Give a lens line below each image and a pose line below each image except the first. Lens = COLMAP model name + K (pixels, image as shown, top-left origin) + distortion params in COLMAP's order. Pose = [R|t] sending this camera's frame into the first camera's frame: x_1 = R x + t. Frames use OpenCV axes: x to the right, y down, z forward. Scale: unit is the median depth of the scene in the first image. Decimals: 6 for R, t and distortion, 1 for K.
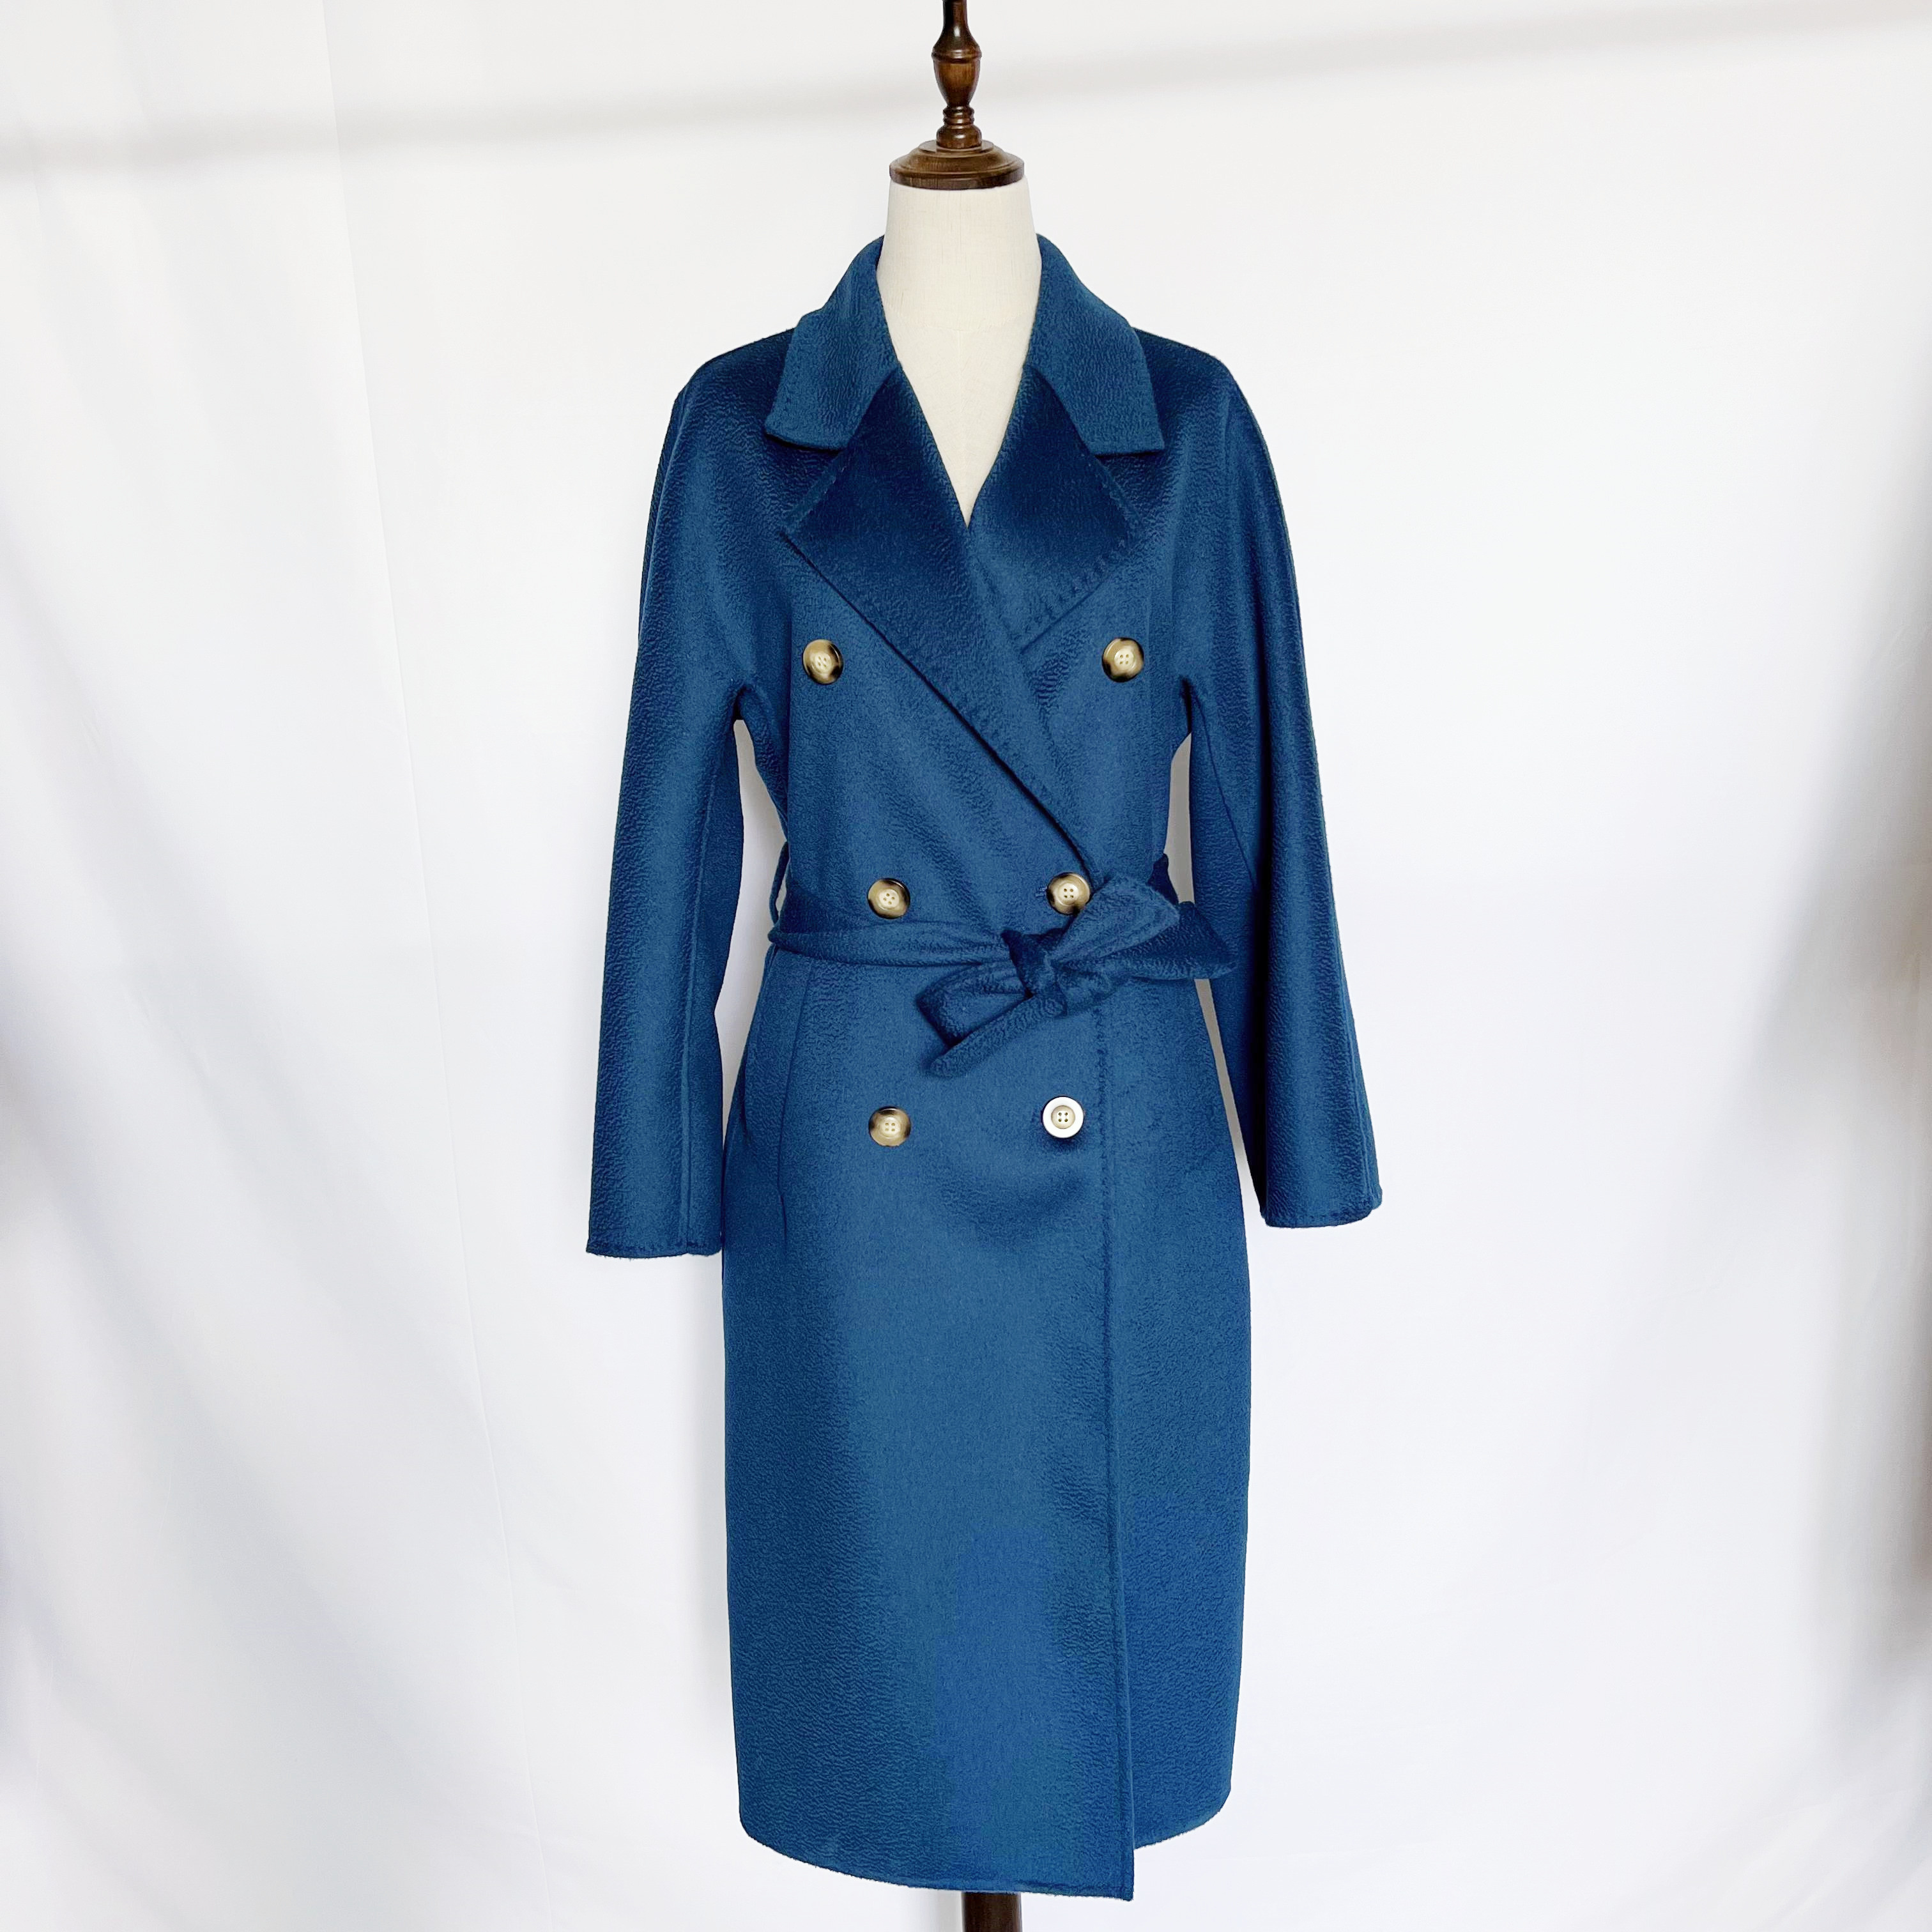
lens RADIAL K [[1908.9, 0, 953.8], [0, 1908.9, 968.5], [0, 0, 1]] dist [0.192289, -0.492918]
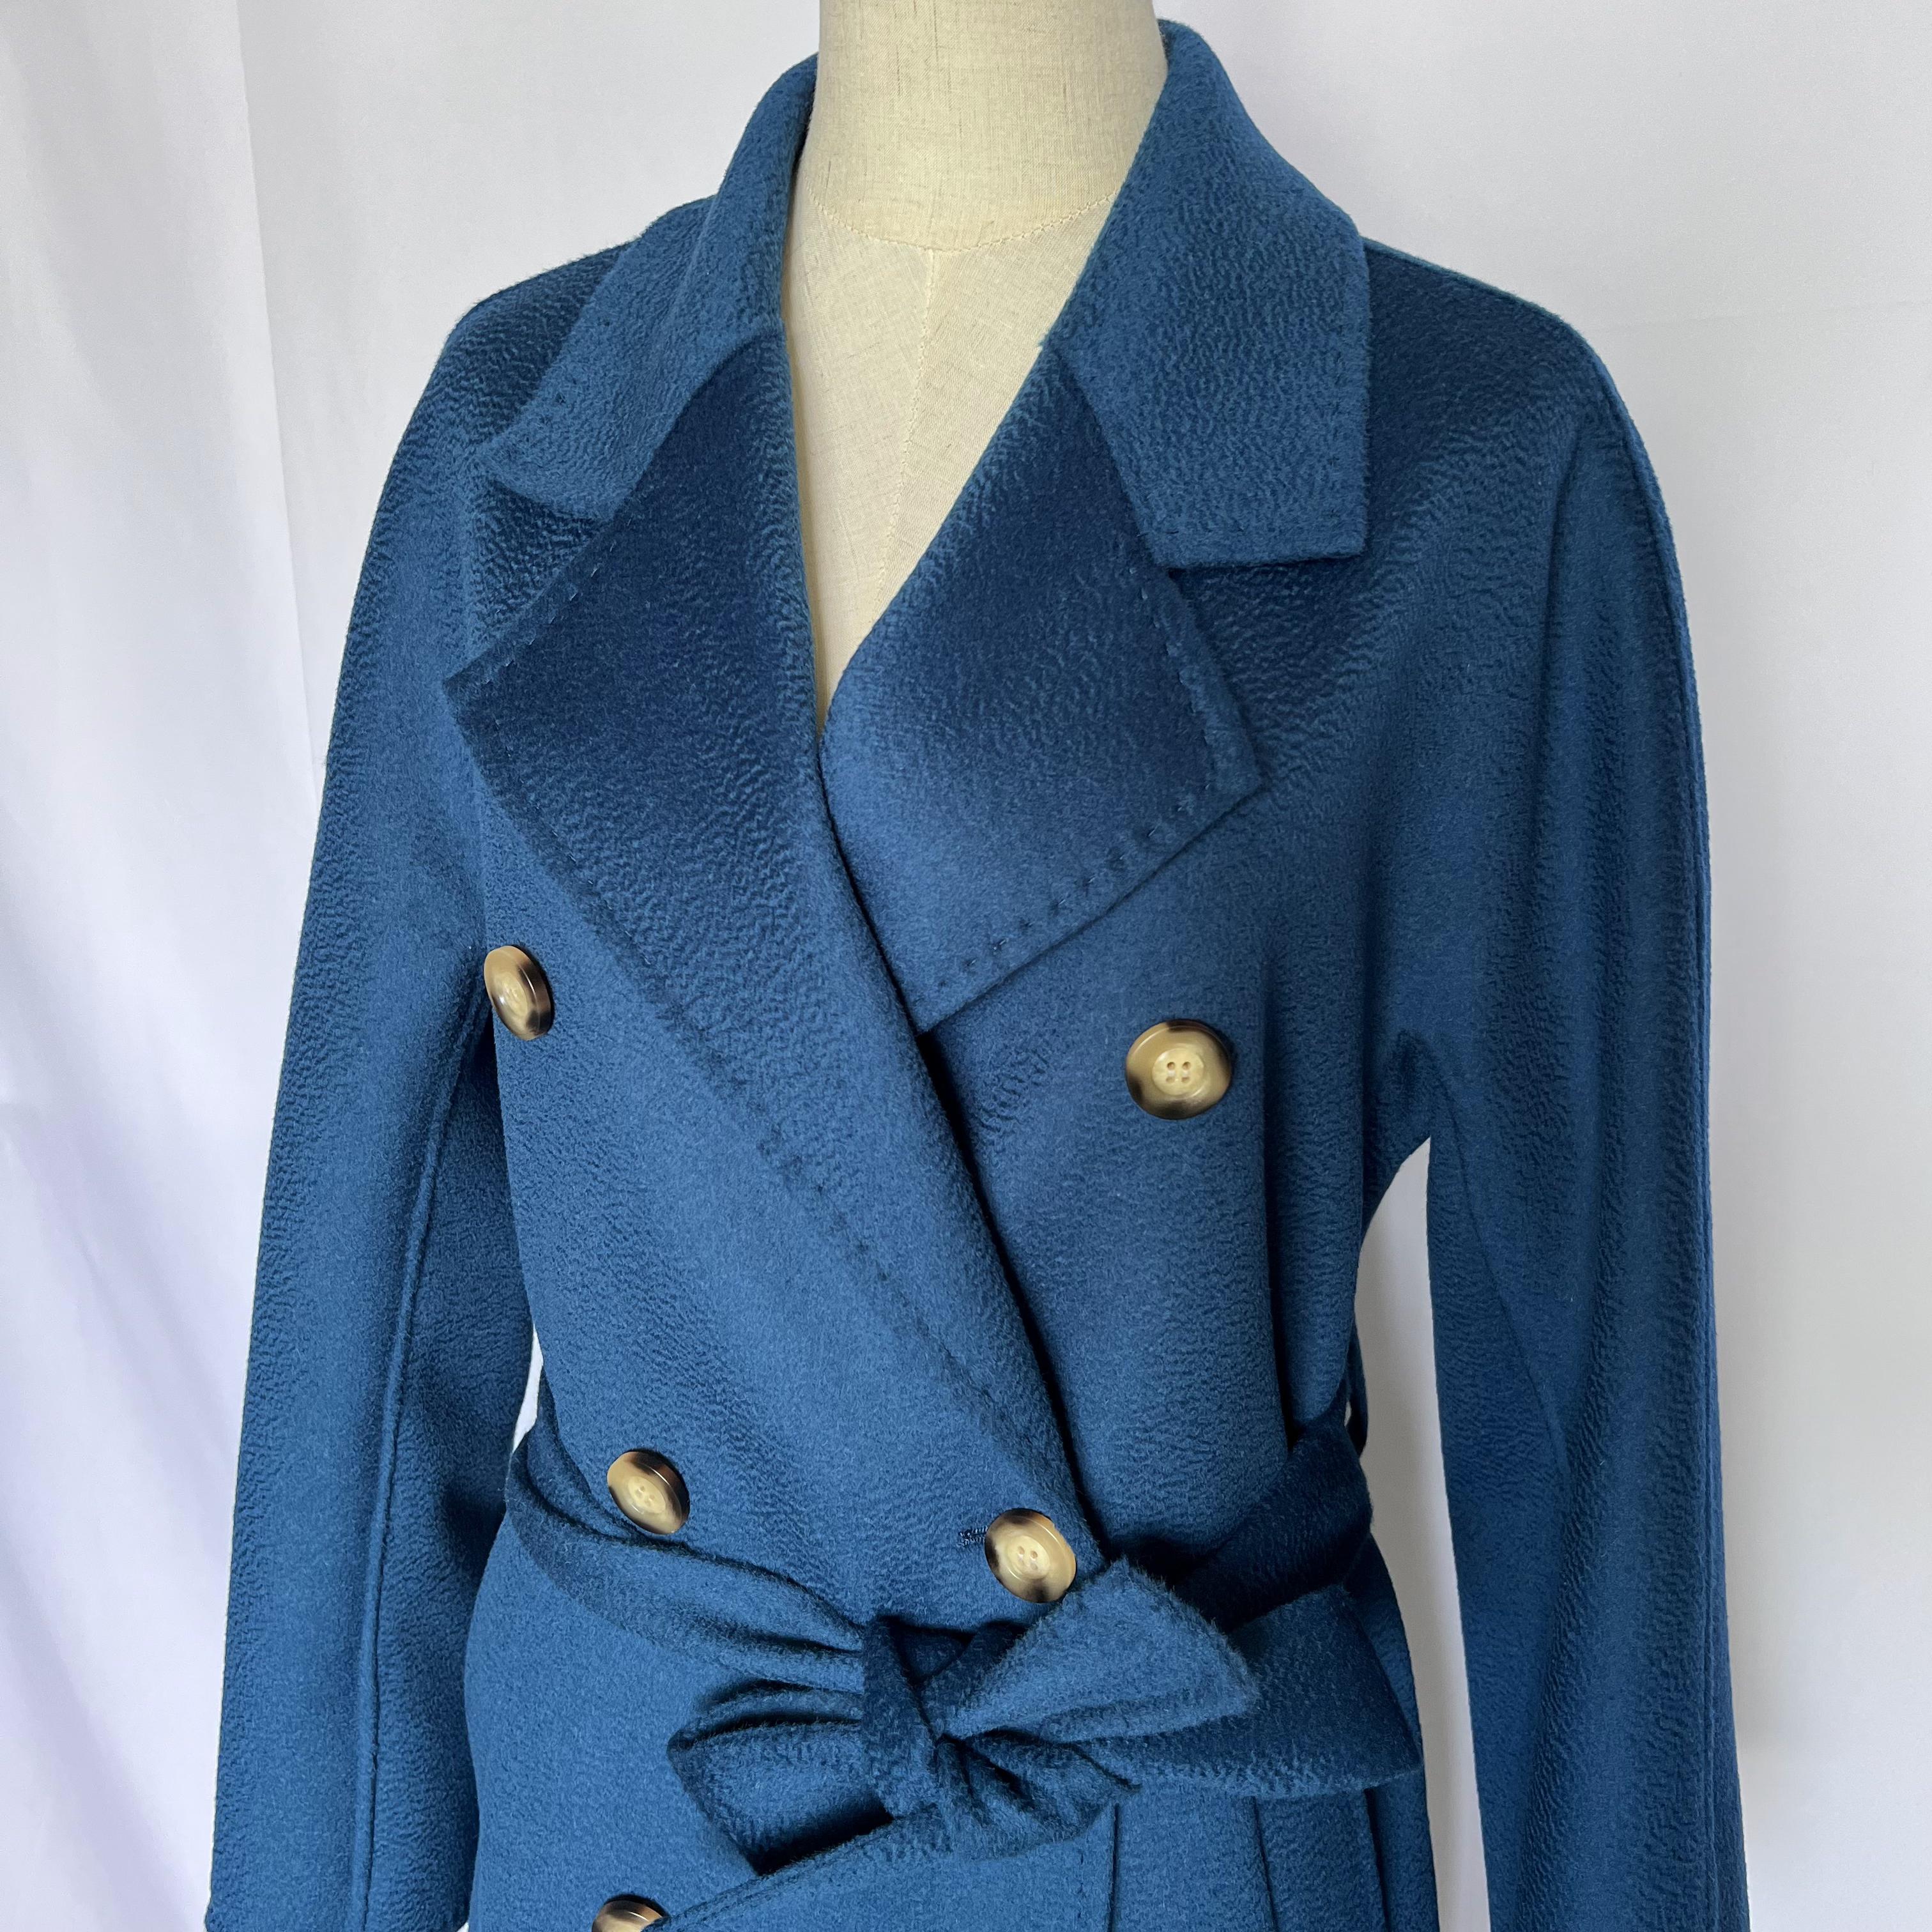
lens RADIAL K [[1908.9, 0, 953.8], [0, 1908.9, 968.5], [0, 0, 1]] dist [0.192289, -0.492918]
pose [[0.953397, 0.117218, -0.278018, 0.151166], [-0.097709, 0.991742, 0.083070, -0.207829], [0.285459, -0.052034, 0.956977, 0.580753]]
